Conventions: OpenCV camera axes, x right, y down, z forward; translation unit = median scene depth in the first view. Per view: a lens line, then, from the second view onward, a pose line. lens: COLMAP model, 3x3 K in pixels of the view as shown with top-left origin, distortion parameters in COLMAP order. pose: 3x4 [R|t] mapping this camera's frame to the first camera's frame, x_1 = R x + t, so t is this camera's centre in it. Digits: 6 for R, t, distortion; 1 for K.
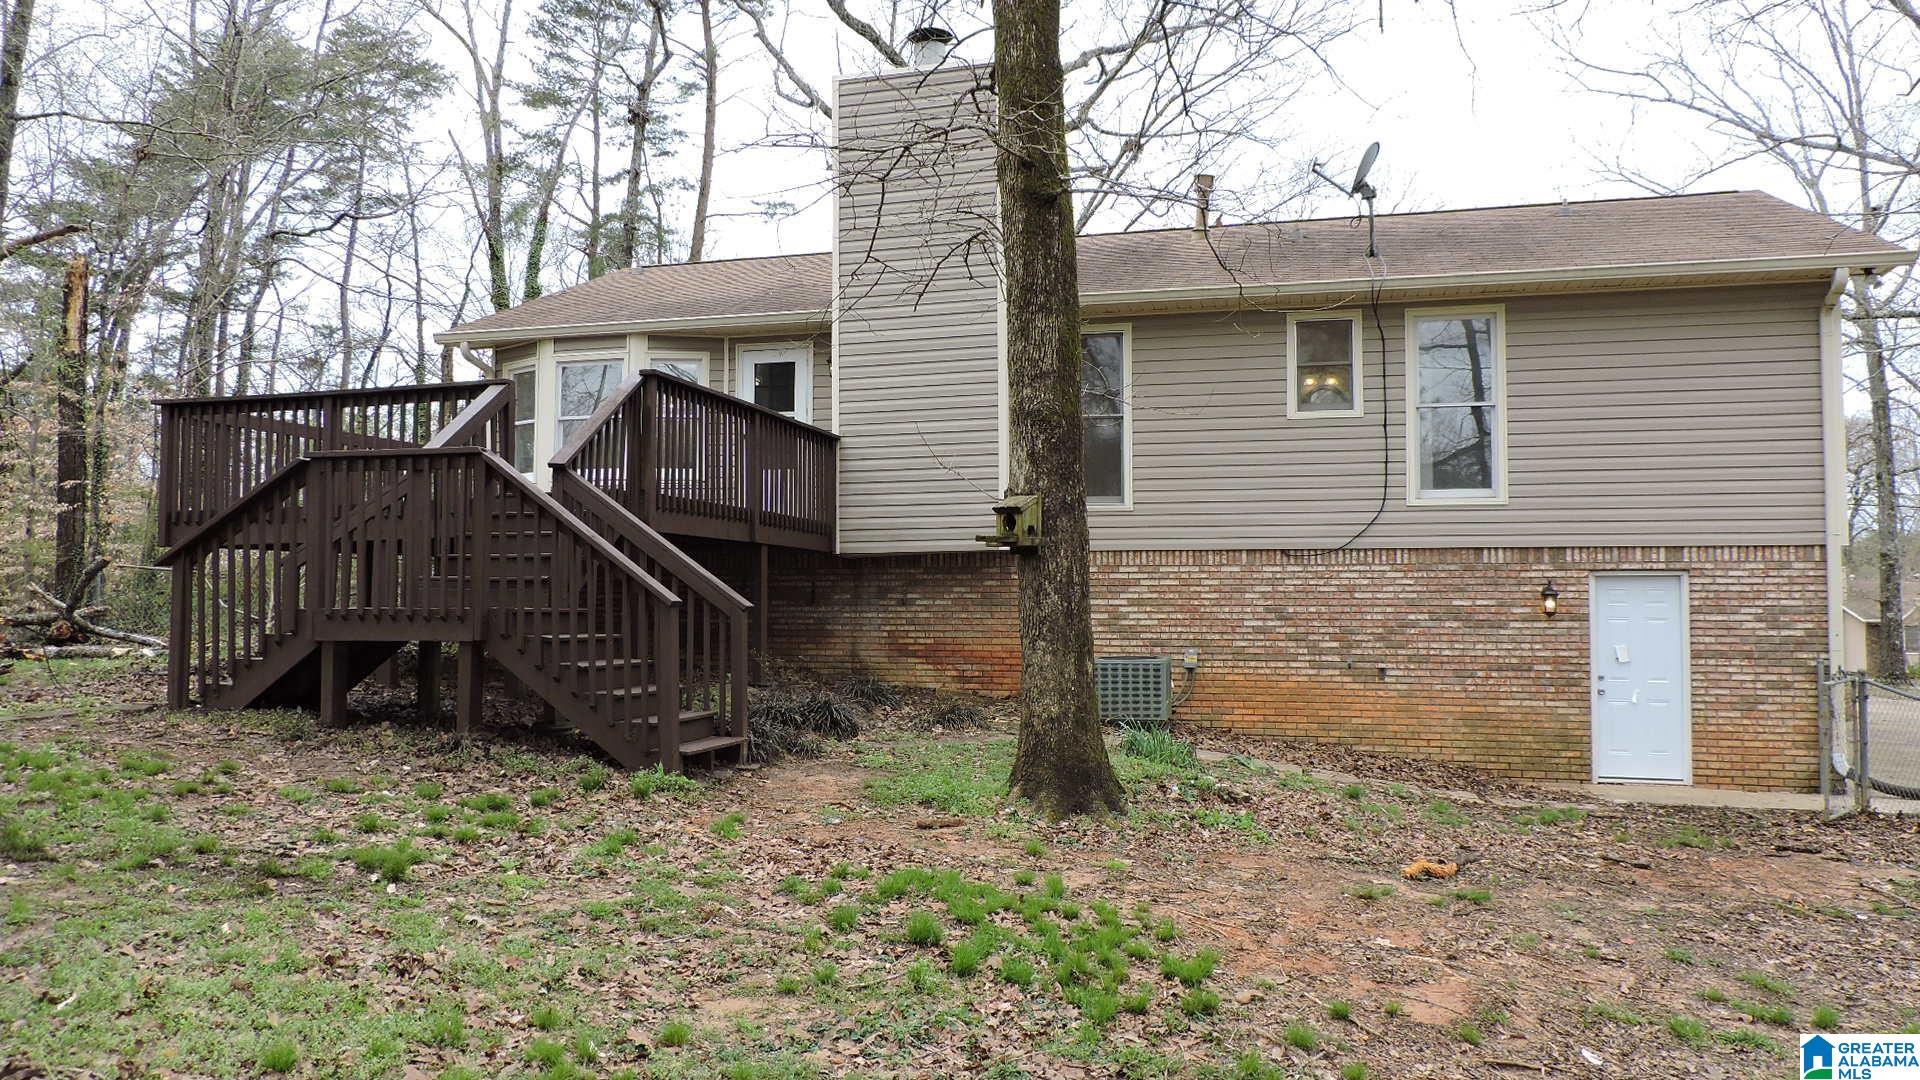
lens RADIAL K [[1375.9, 0, 960.0], [0, 1375.9, 540.0], [0, 0, 1]] dist [-0.014073, 0.001157]
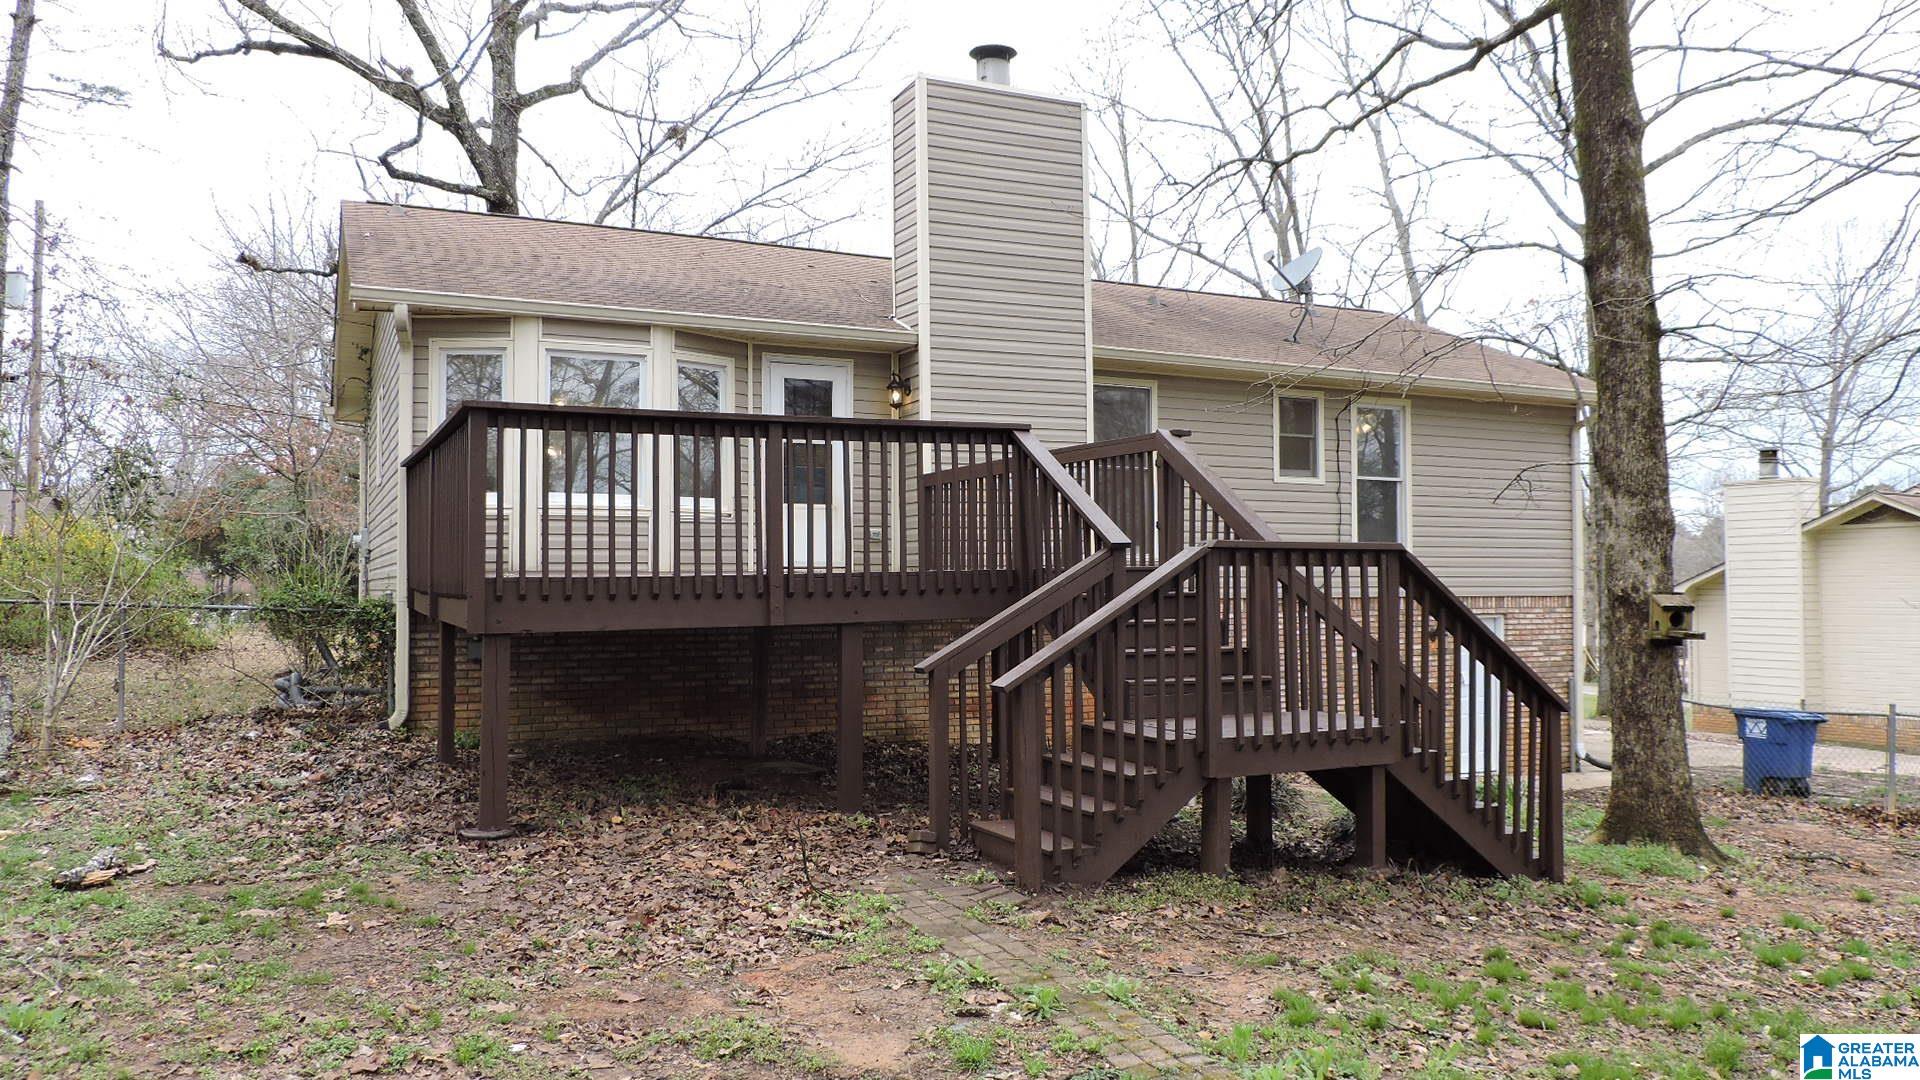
lens RADIAL K [[1375.9, 0, 960.0], [0, 1375.9, 540.0], [0, 0, 1]] dist [-0.014073, 0.001157]
pose [[0.749975, 0.016359, 0.661264, -0.630617], [-0.028193, 0.999576, 0.007246, -0.037463], [-0.660865, -0.024077, 0.750119, 0.288040]]
